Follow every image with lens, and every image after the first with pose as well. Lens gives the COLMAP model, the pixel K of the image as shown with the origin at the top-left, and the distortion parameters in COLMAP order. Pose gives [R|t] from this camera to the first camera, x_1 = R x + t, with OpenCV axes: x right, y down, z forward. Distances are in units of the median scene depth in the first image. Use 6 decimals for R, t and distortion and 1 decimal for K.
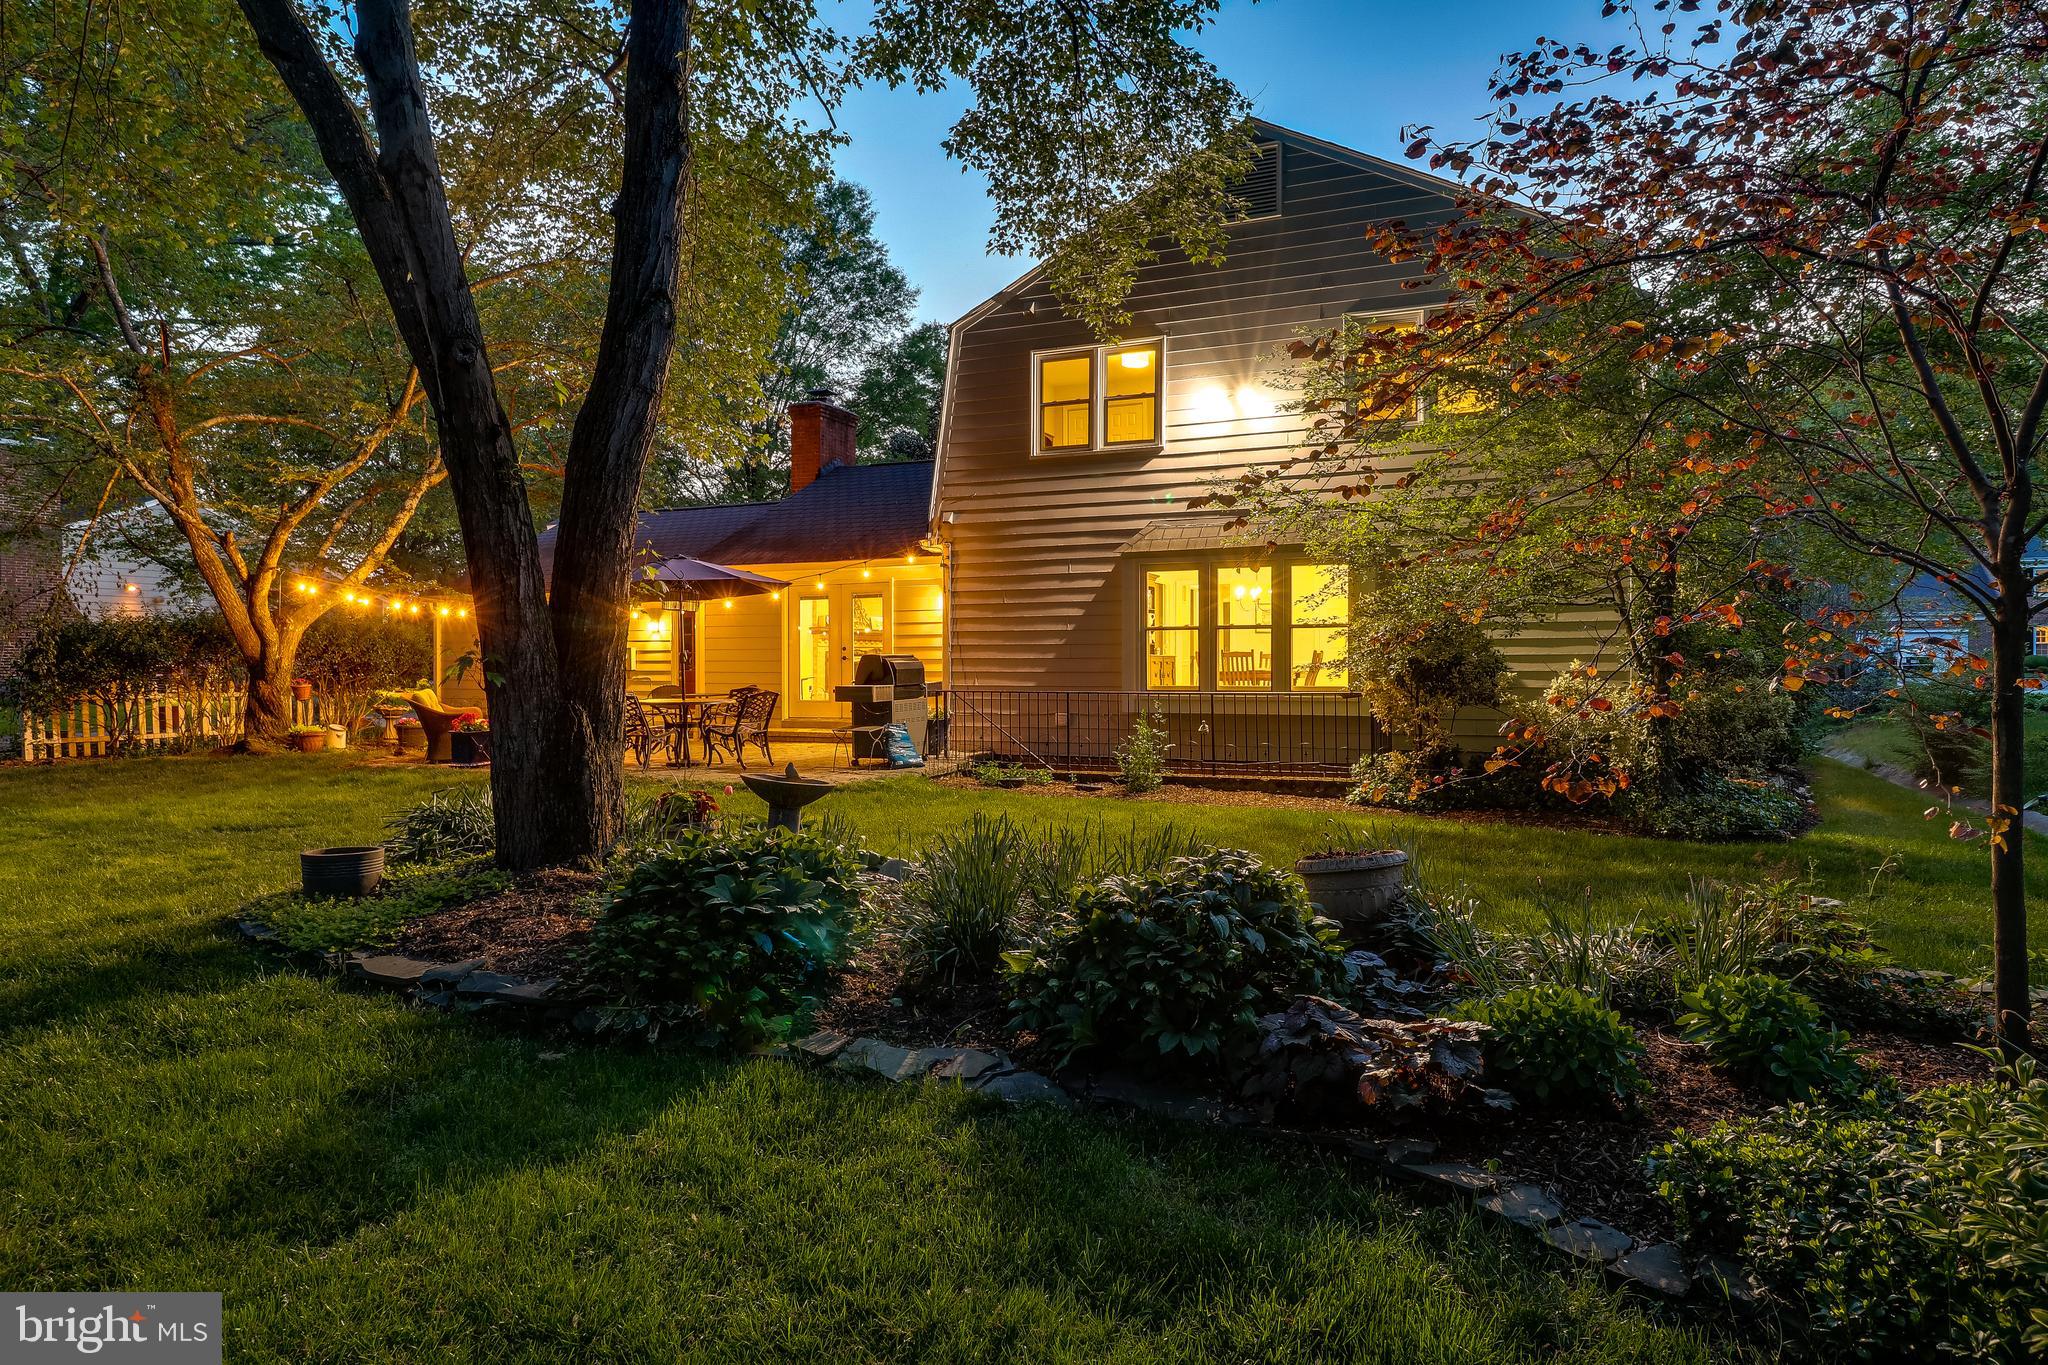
lens RADIAL K [[1189.7, 0, 1027.5], [0, 1189.7, 665.0], [0, 0, 1]] dist [0.024152, 0.000600]
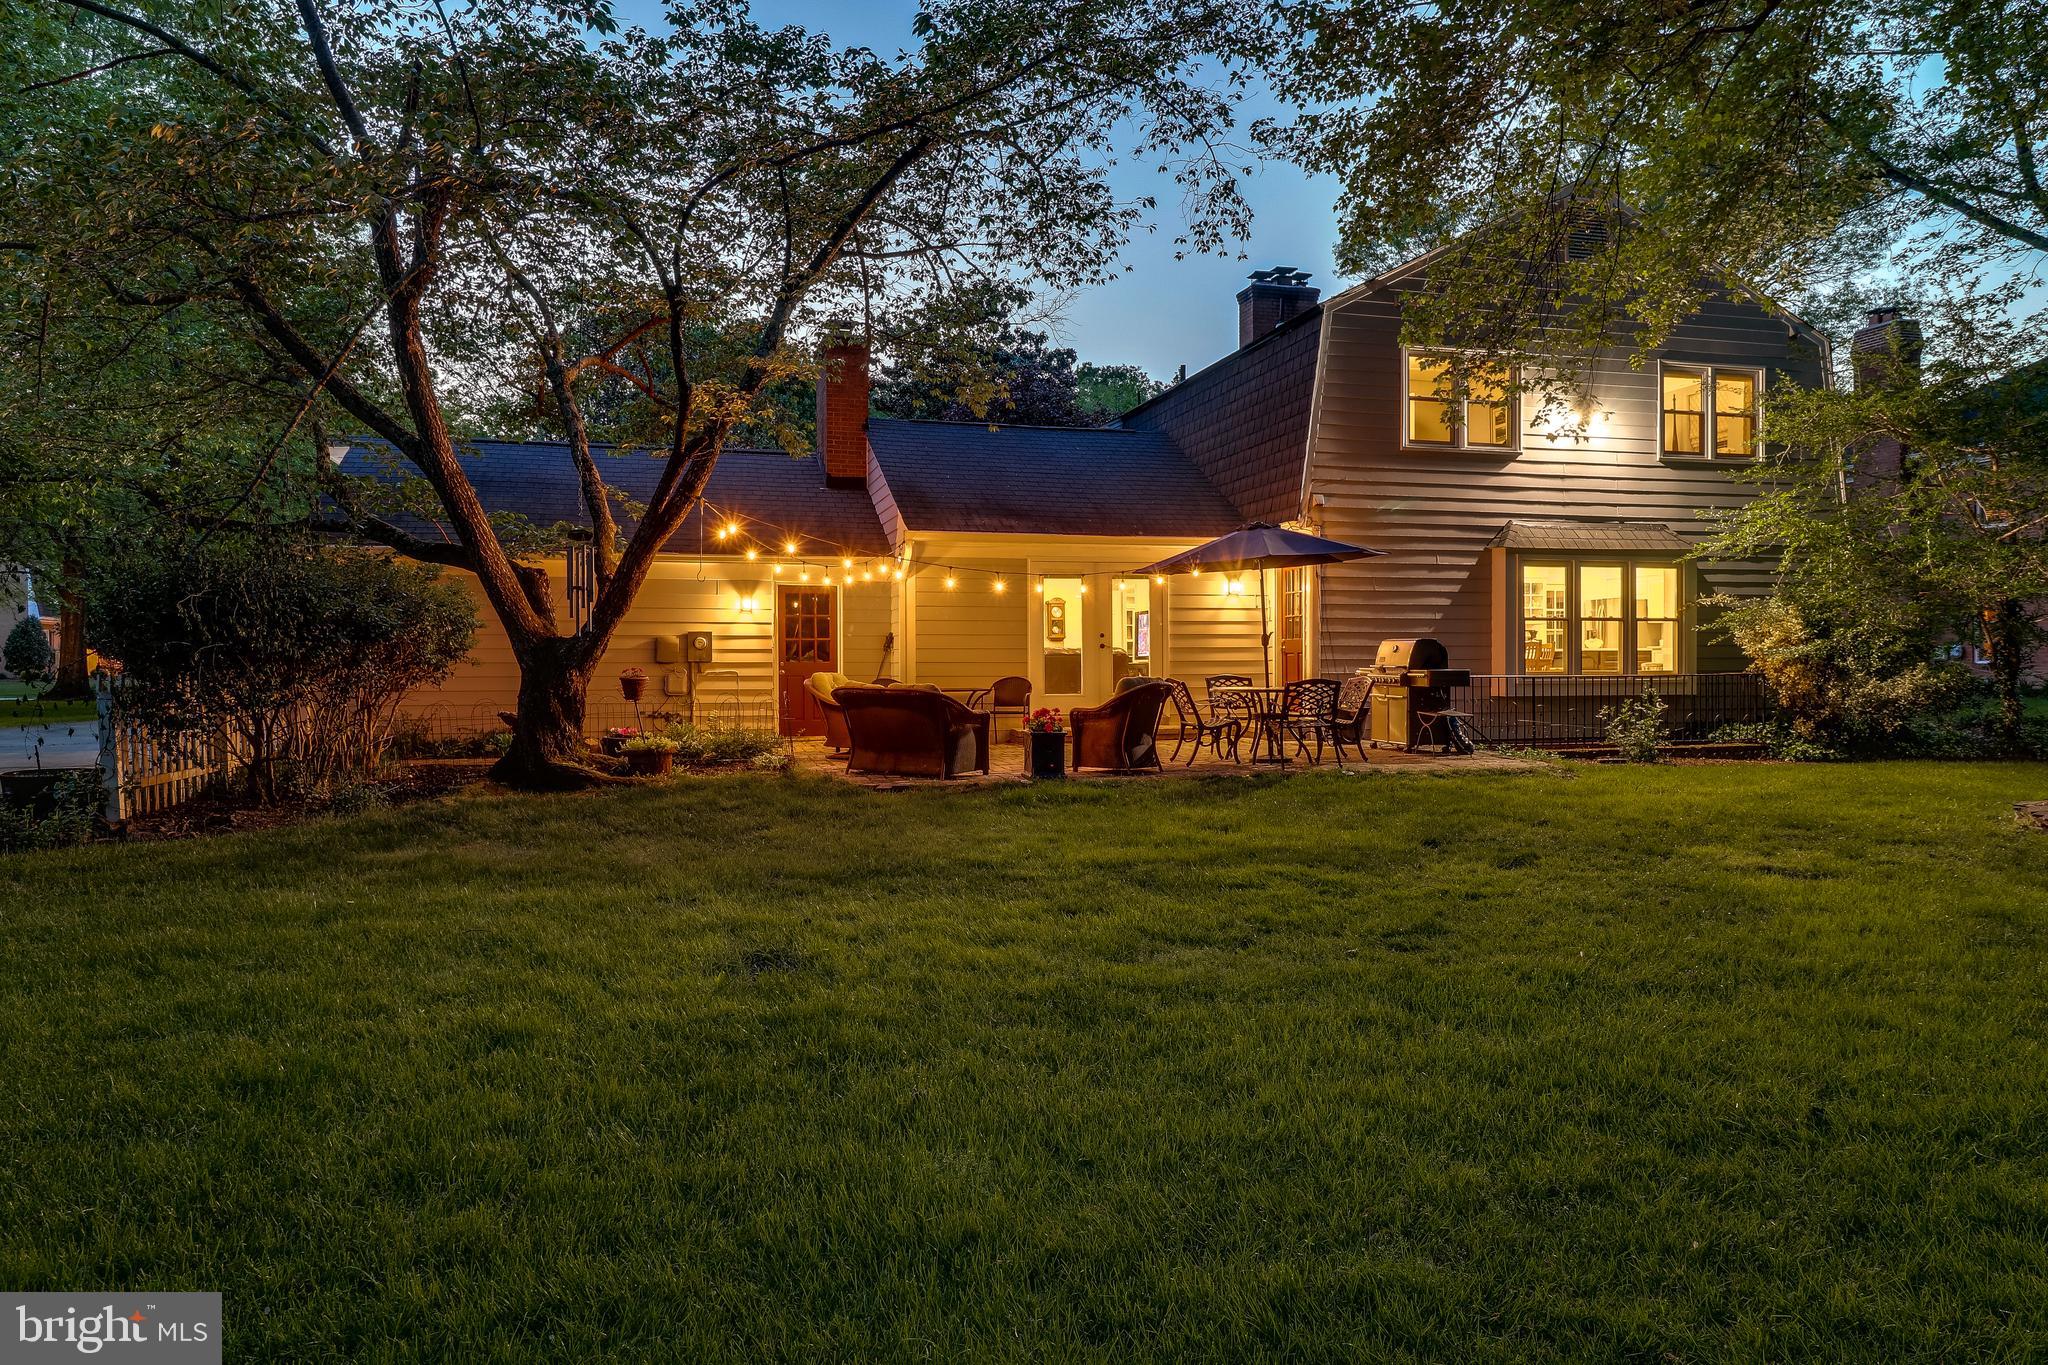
lens RADIAL K [[1305.5, 0, 1014.8], [0, 1305.5, 680.1], [0, 0, 1]] dist [0.005979, -0.004649]
pose [[0.784716, -0.007274, 0.619813, -0.981332], [0.002982, 0.999964, 0.007960, 0.014215], [-0.619848, -0.004398, 0.784709, 0.342077]]
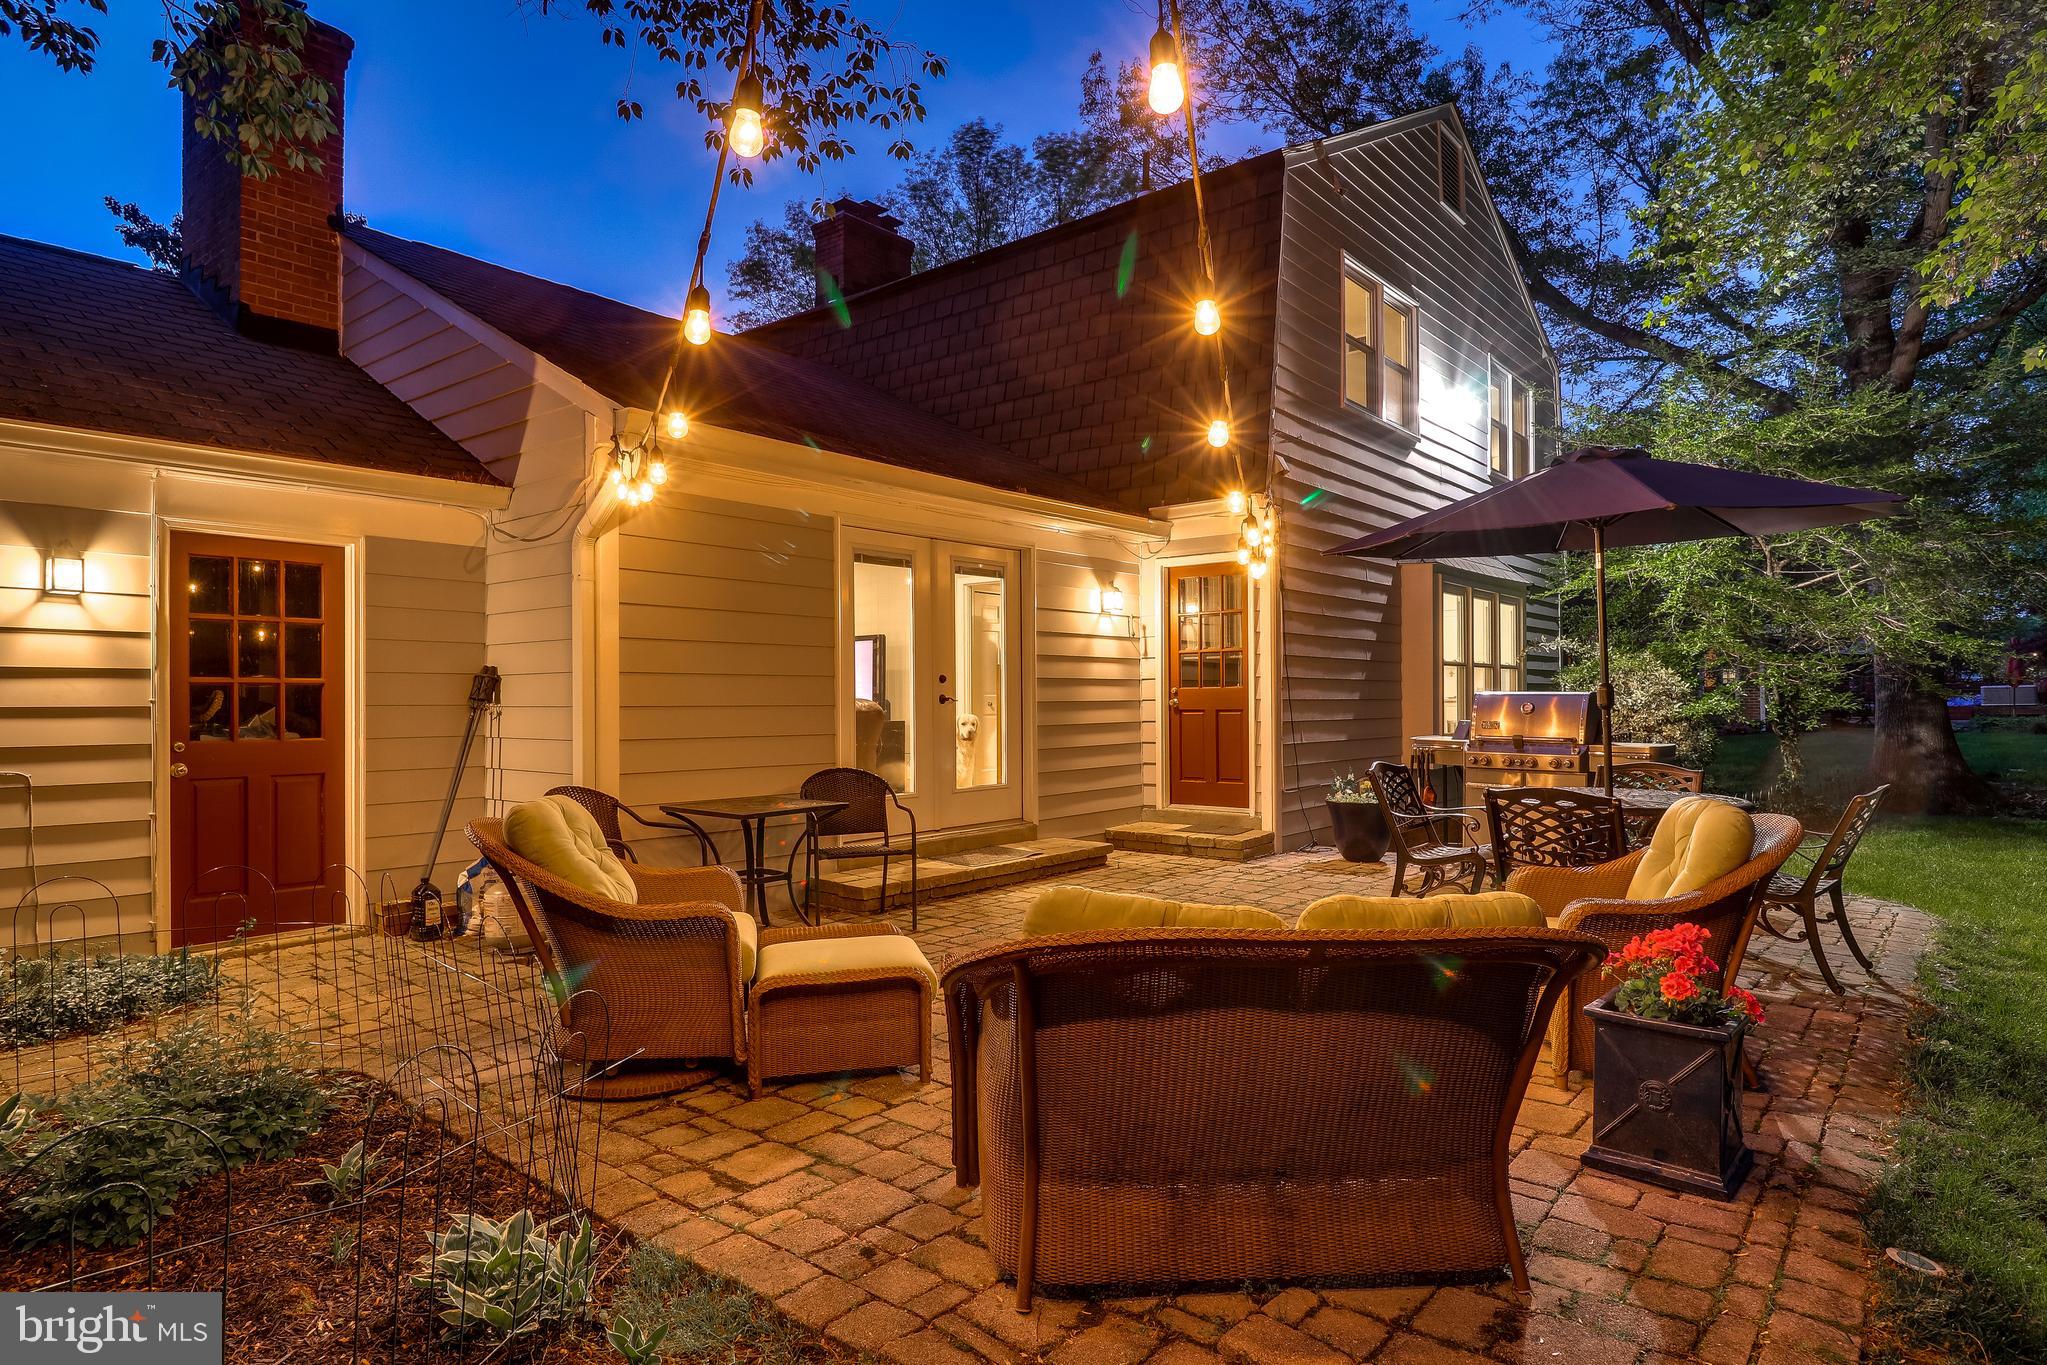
lens RADIAL K [[1134.8, 0, 1023.2], [0, 1134.8, 699.9], [0, 0, 1]] dist [-0.006051, 0.001950]
pose [[0.277921, 0.001338, 0.960603, -0.694978], [0.005263, 0.999982, -0.002916, -0.004782], [-0.960590, 0.005866, 0.277909, 1.032128]]
